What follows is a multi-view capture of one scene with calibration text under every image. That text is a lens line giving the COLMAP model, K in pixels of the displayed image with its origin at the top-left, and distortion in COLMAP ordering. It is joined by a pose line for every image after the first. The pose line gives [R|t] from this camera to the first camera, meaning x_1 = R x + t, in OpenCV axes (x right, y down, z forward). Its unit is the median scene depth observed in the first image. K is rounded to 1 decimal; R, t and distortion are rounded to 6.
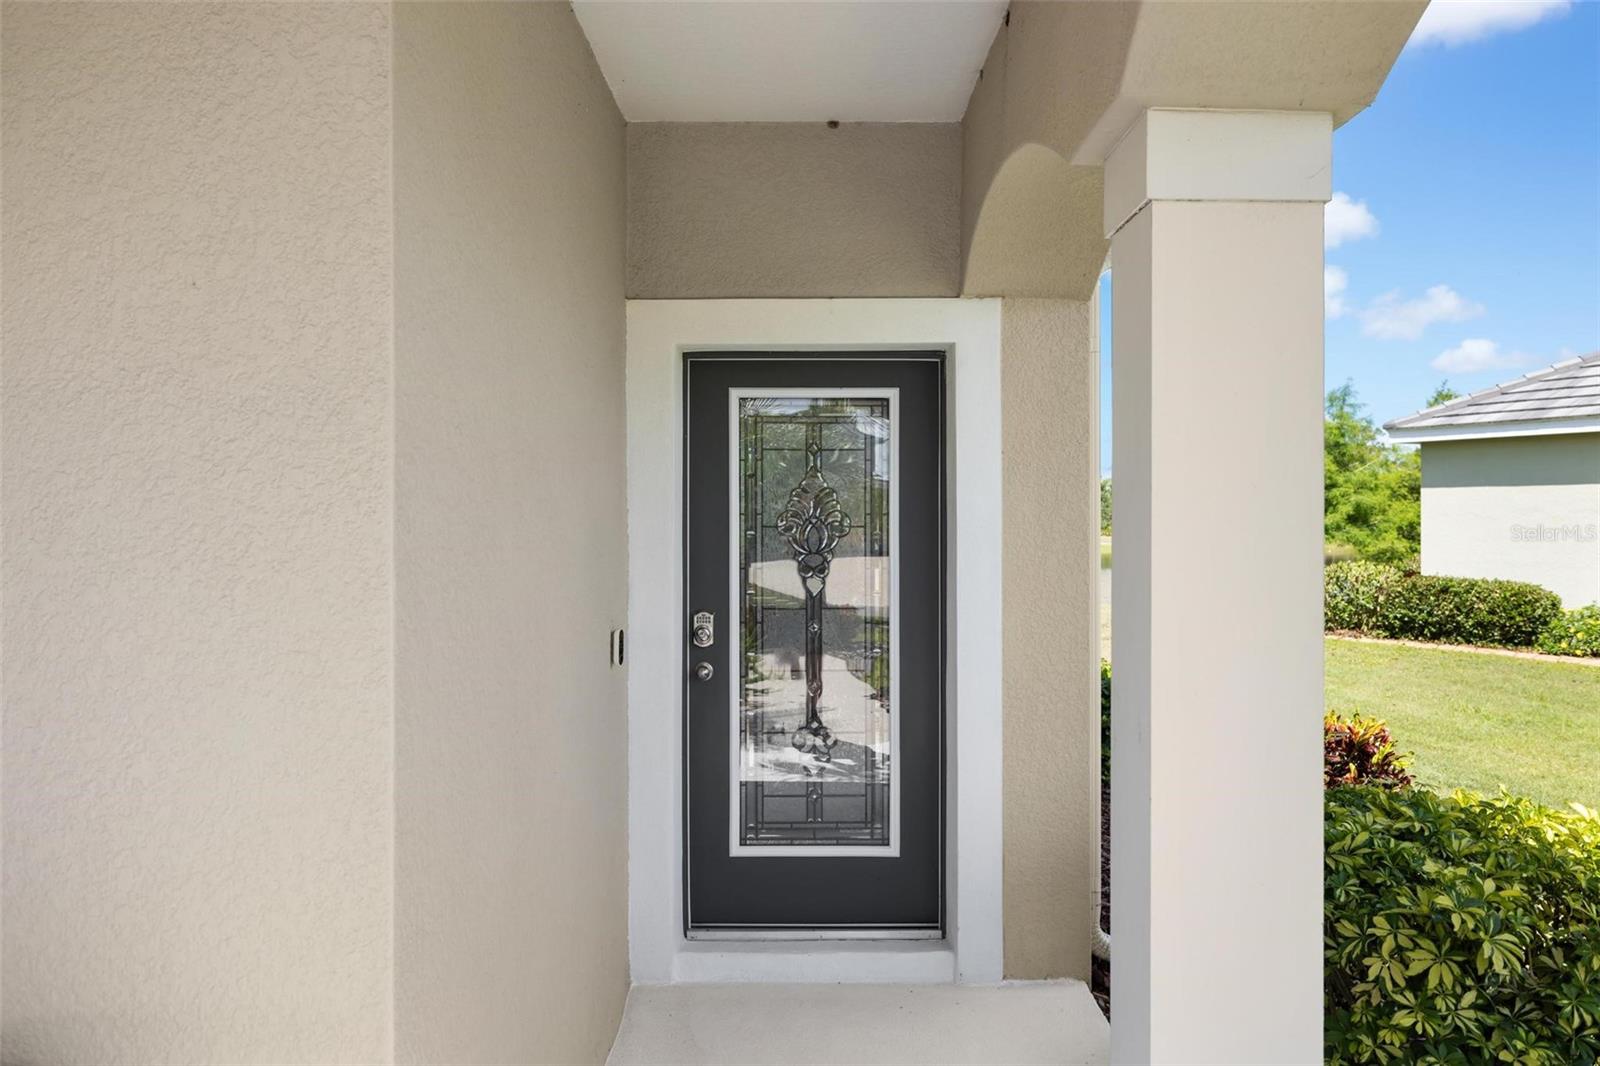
lens RADIAL K [[1277.0, 0, 803.1], [0, 1277.0, 519.5], [0, 0, 1]] dist [-0.011719, 0.004411]
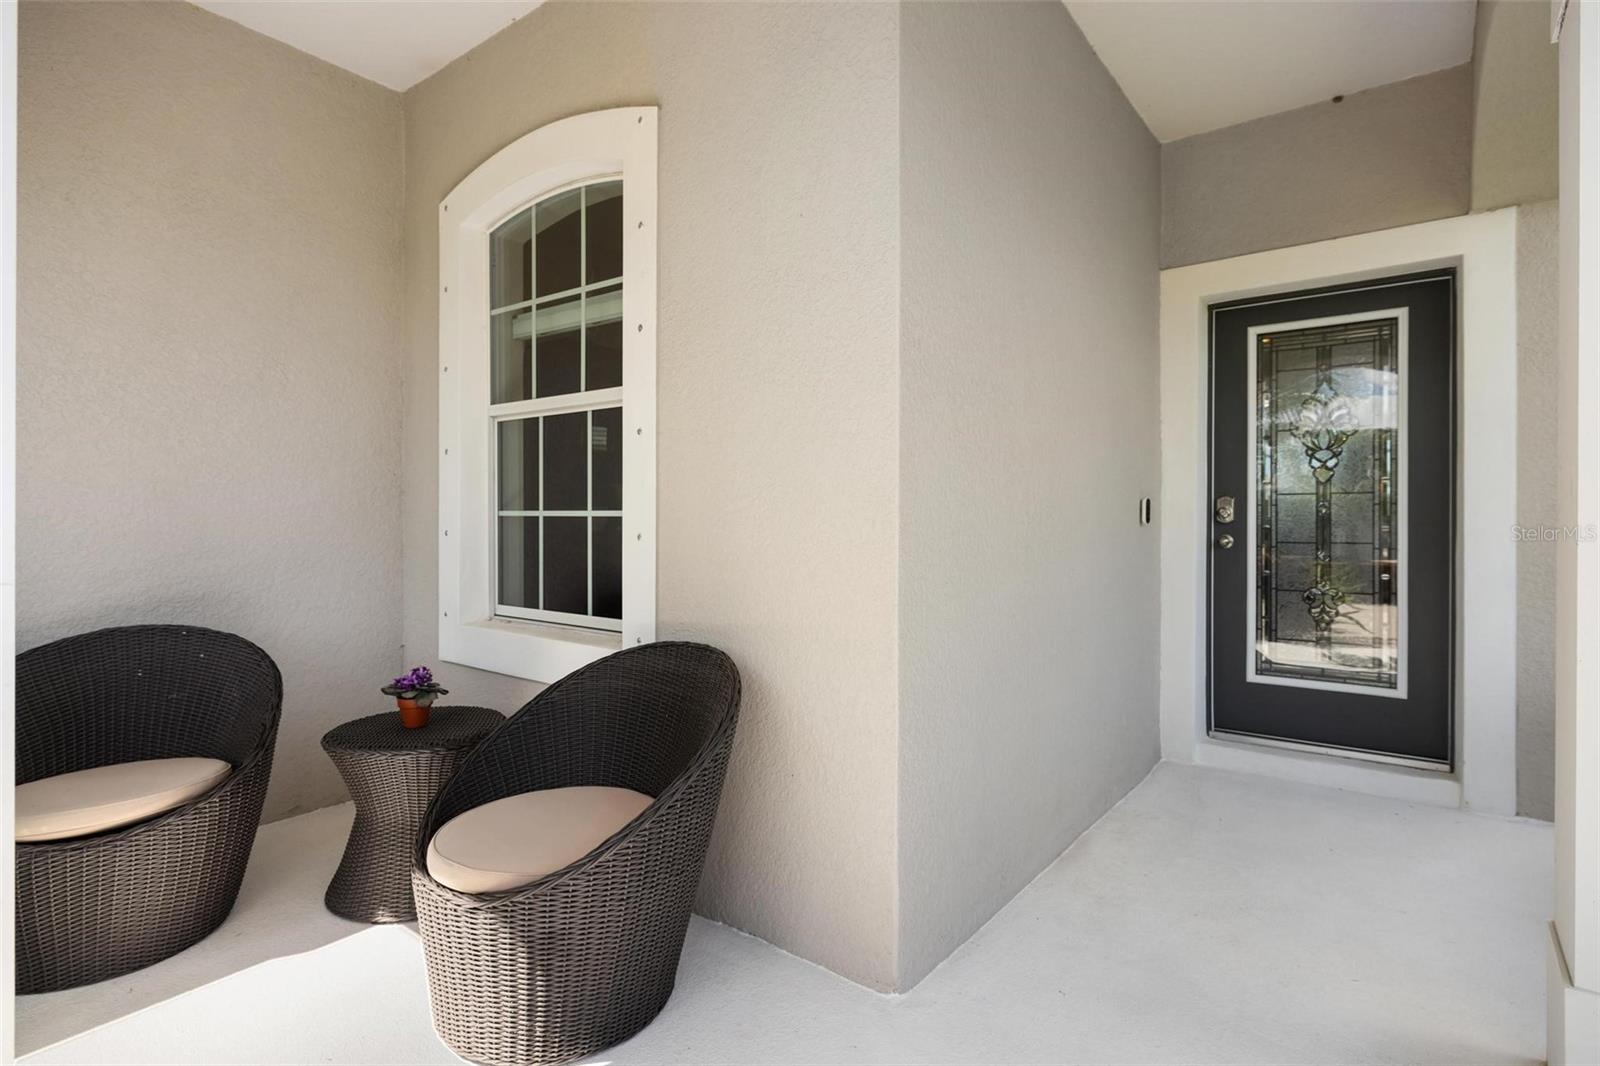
lens RADIAL K [[806.1, 0, 802.0], [0, 806.1, 525.4], [0, 0, 1]] dist [0.003631, -0.000098]
pose [[0.788777, 0.004670, -0.614662, 0.097539], [-0.008605, 0.999957, -0.003445, 0.114188], [0.614620, 0.008006, 0.788783, 0.054996]]
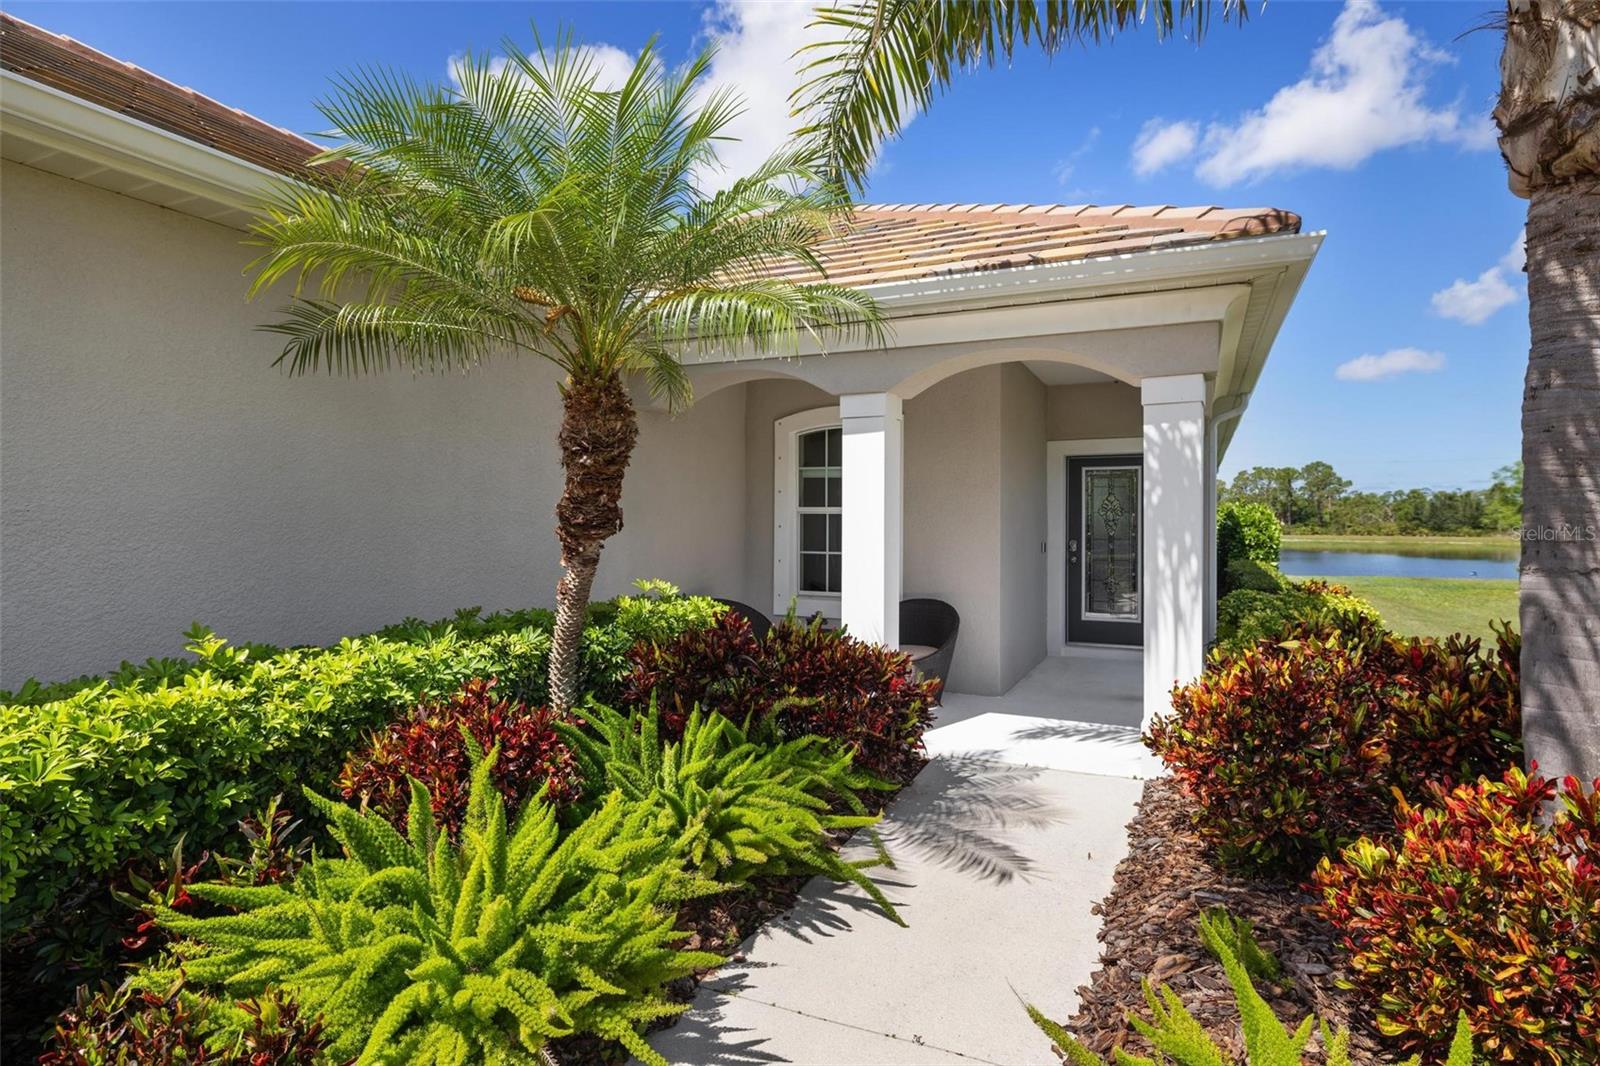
lens RADIAL K [[842.6, 0, 807.9], [0, 842.6, 524.0], [0, 0, 1]] dist [0.004435, 0.000276]
pose [[0.902688, 0.003694, -0.430279, 0.229417], [-0.007452, 0.999947, -0.007049, 0.055258], [0.430231, 0.009570, 0.902668, -1.162309]]
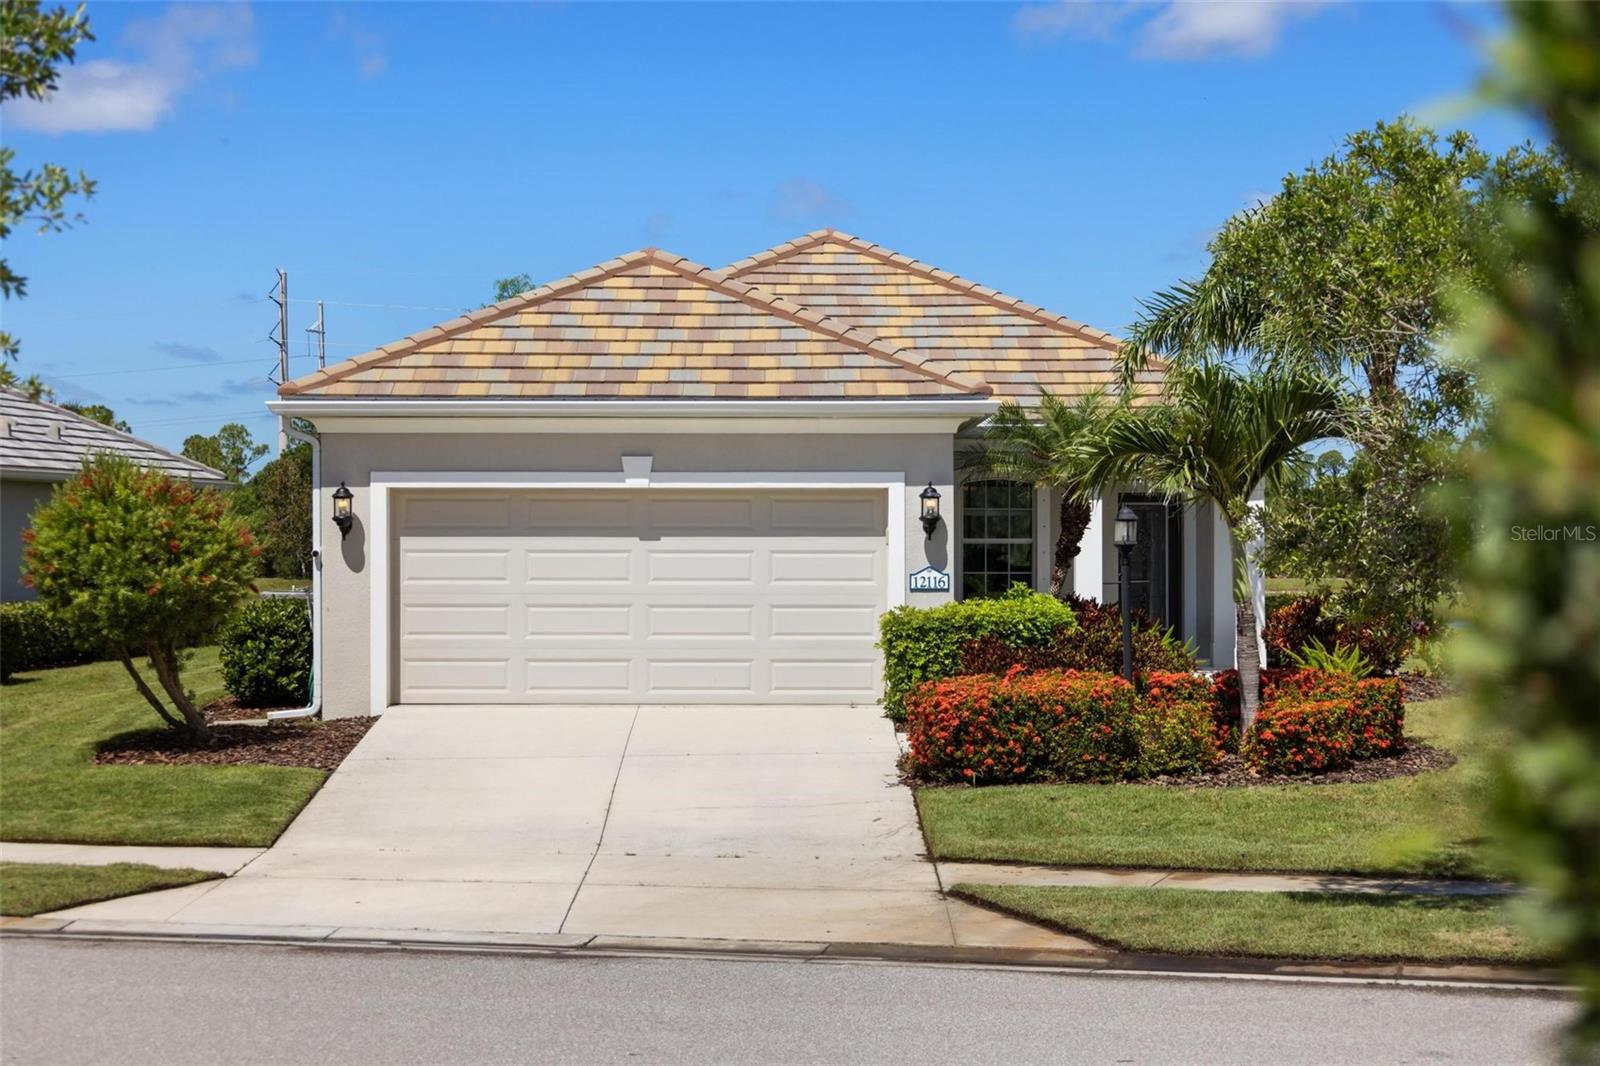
lens RADIAL K [[2957.4, 0, 805.5], [0, 2957.4, 531.6], [0, 0, 1]] dist [-0.087191, 0.000000]
pose [[0.999863, -0.006751, -0.015100, -0.882613], [0.006529, 0.999870, -0.014716, 0.106115], [0.015197, 0.014615, 0.999778, -7.746325]]
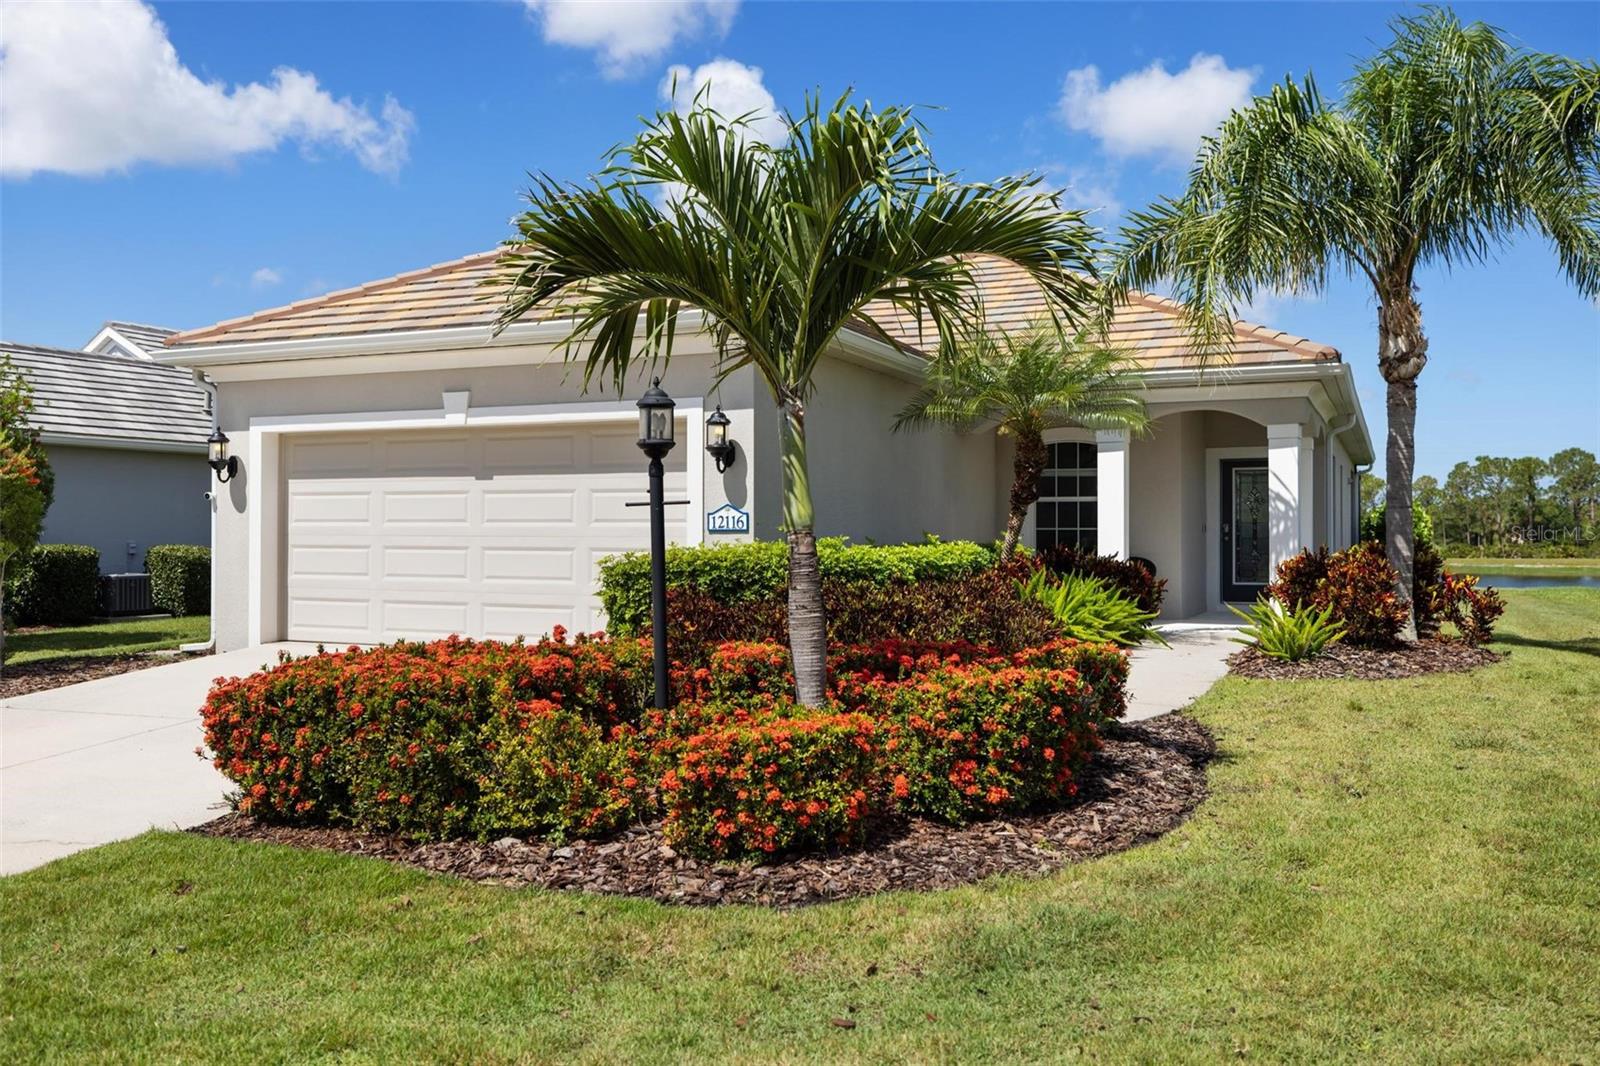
lens RADIAL K [[1349.6, 0, 803.6], [0, 1349.6, 499.5], [0, 0, 1]] dist [-0.008768, 0.024236]
pose [[0.909280, -0.015497, -0.415895, 0.498191], [-0.002874, 0.999049, -0.043509, 0.192153], [0.416174, 0.040758, 0.908371, -3.546869]]
